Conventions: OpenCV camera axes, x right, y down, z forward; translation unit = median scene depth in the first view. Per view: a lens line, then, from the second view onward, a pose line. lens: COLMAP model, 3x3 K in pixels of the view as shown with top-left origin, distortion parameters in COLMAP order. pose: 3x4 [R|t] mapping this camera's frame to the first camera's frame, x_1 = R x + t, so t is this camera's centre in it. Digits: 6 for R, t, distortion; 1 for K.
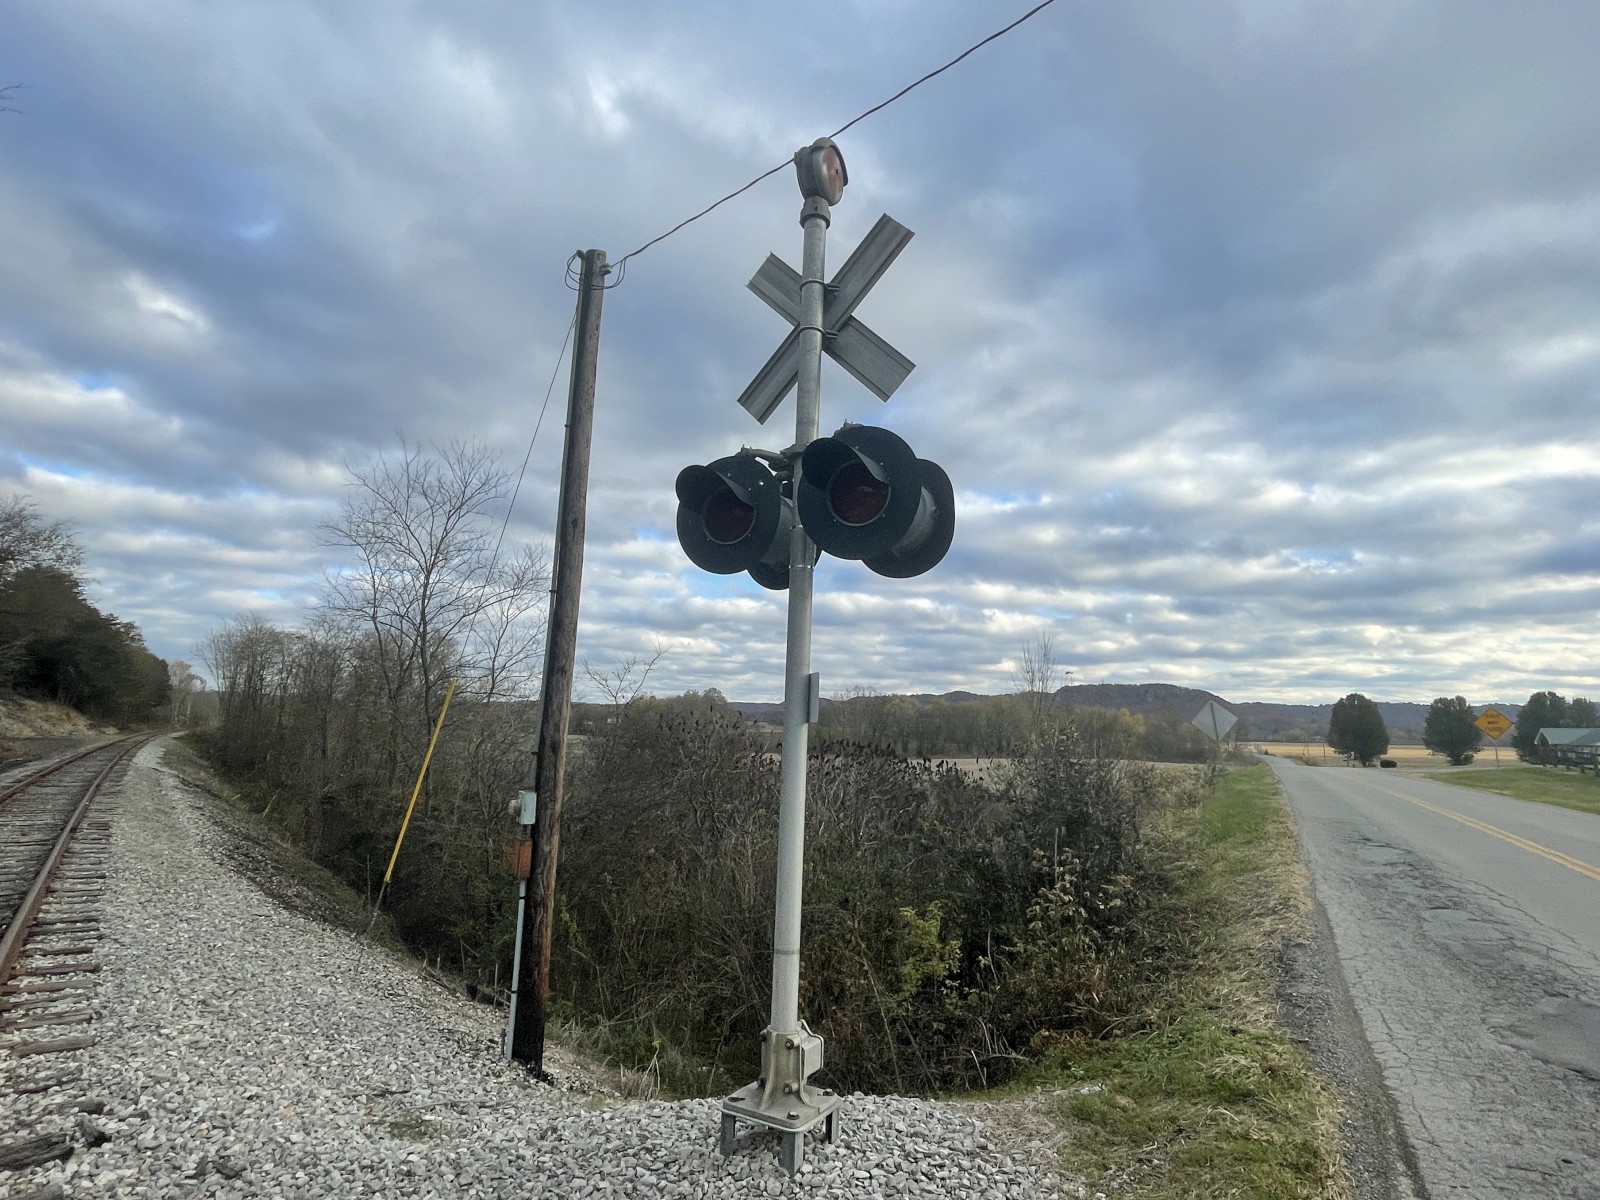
lens RADIAL K [[841.2, 0, 801.6], [0, 841.2, 611.8], [0, 0, 1]] dist [-0.001745, -0.000079]
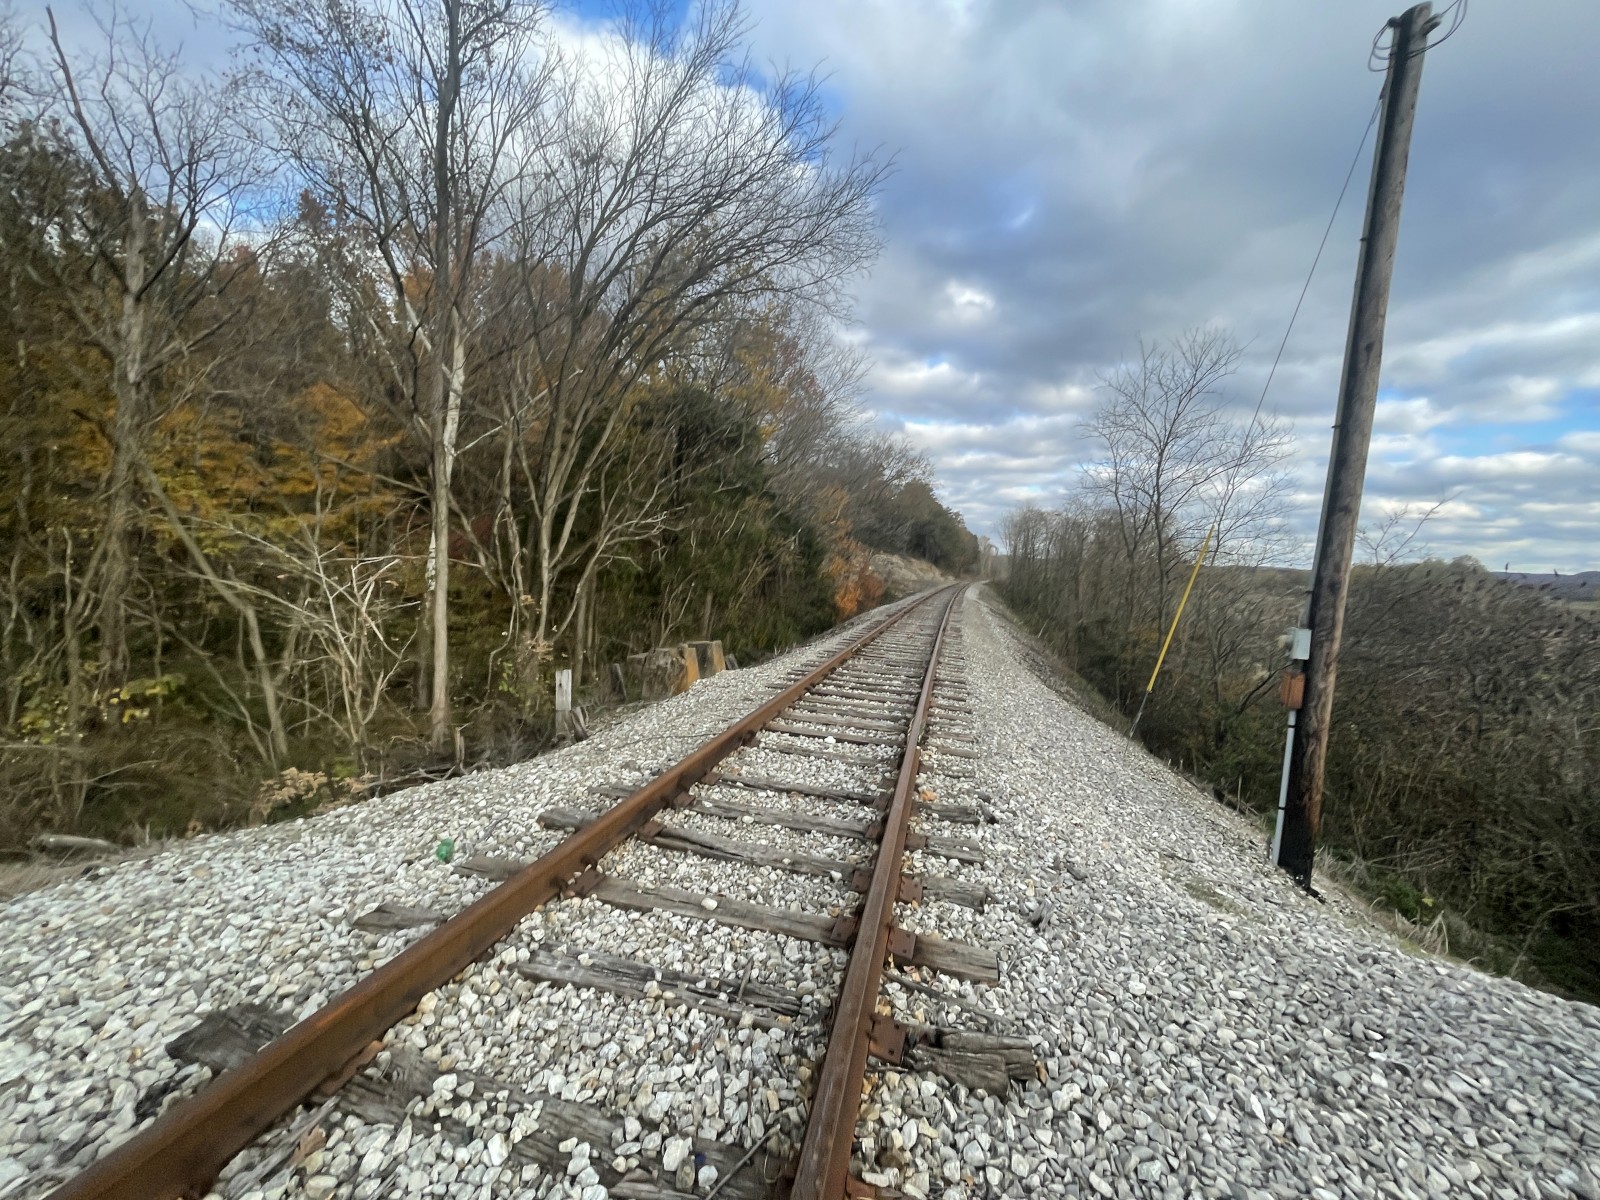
lens RADIAL K [[634.6, 0, 803.5], [0, 634.6, 605.6], [0, 0, 1]] dist [-0.002774, 0.000298]
pose [[0.617074, 0.062952, -0.784383, -0.086400], [0.068719, 0.988676, 0.133410, 0.037130], [0.783899, -0.136226, 0.605760, 0.050361]]
